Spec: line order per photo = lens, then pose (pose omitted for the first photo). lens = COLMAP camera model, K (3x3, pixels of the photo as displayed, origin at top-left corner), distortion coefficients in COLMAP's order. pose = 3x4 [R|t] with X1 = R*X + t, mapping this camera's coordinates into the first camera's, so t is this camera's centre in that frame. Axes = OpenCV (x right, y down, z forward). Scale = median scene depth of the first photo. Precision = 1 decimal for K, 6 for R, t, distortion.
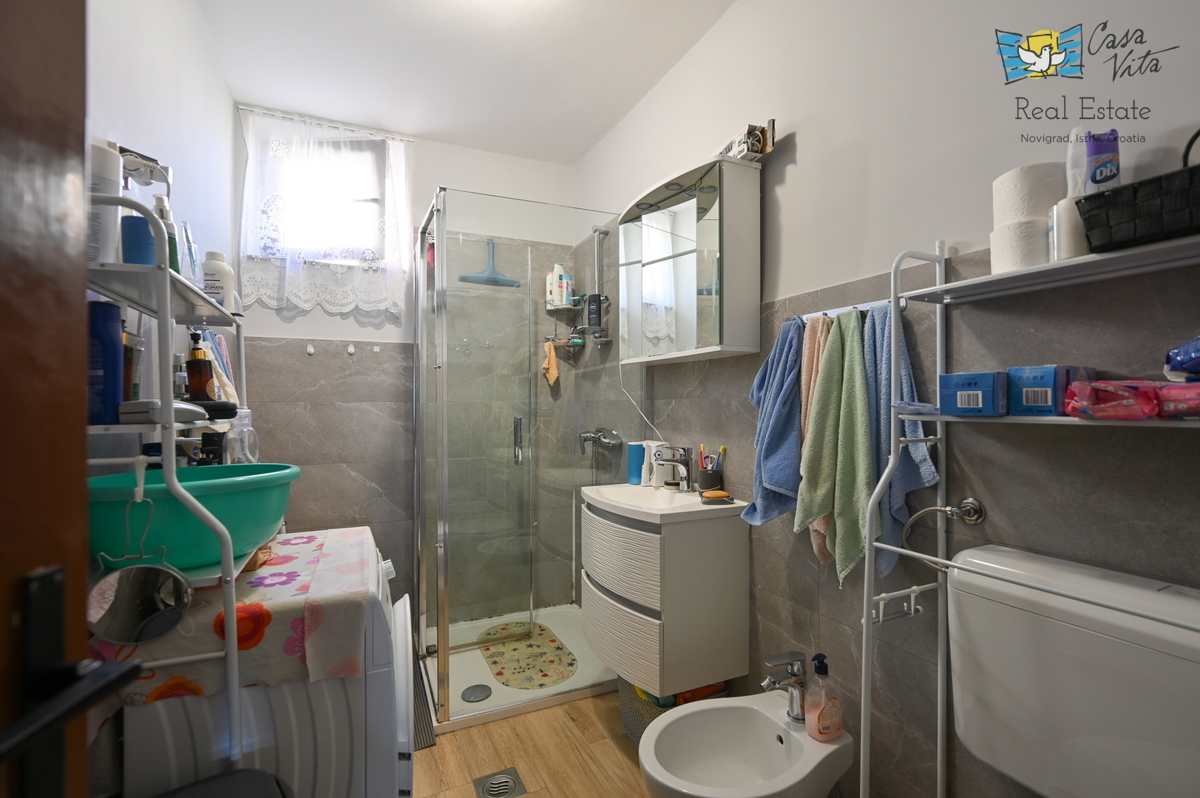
lens RADIAL K [[538.0, 0, 599.9], [0, 538.0, 404.4], [0, 0, 1]] dist [-0.001554, -0.000023]
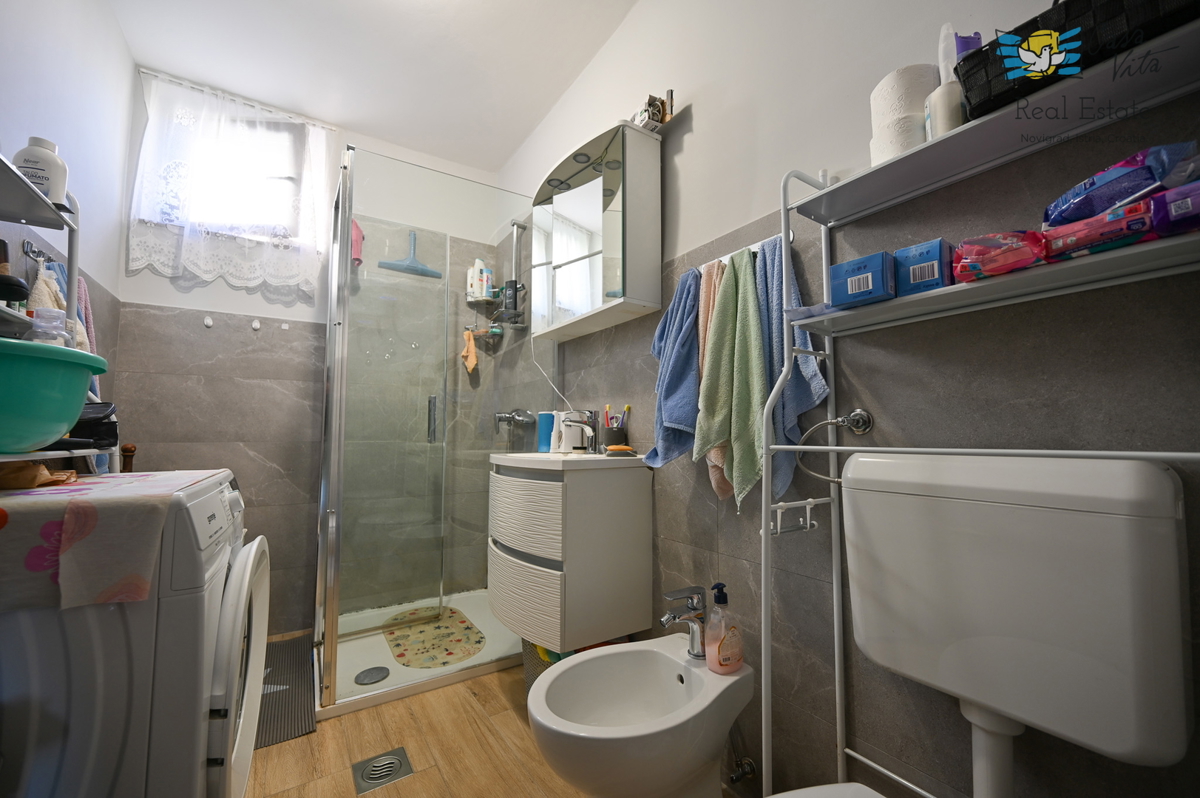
lens RADIAL K [[472.0, 0, 600.2], [0, 472.0, 402.4], [0, 0, 1]] dist [-0.002478, -0.000111]
pose [[0.989656, 0.013251, 0.142847, 0.051608], [-0.003642, 0.997725, -0.067322, 0.144275], [-0.143414, 0.066105, 0.987453, 0.123058]]
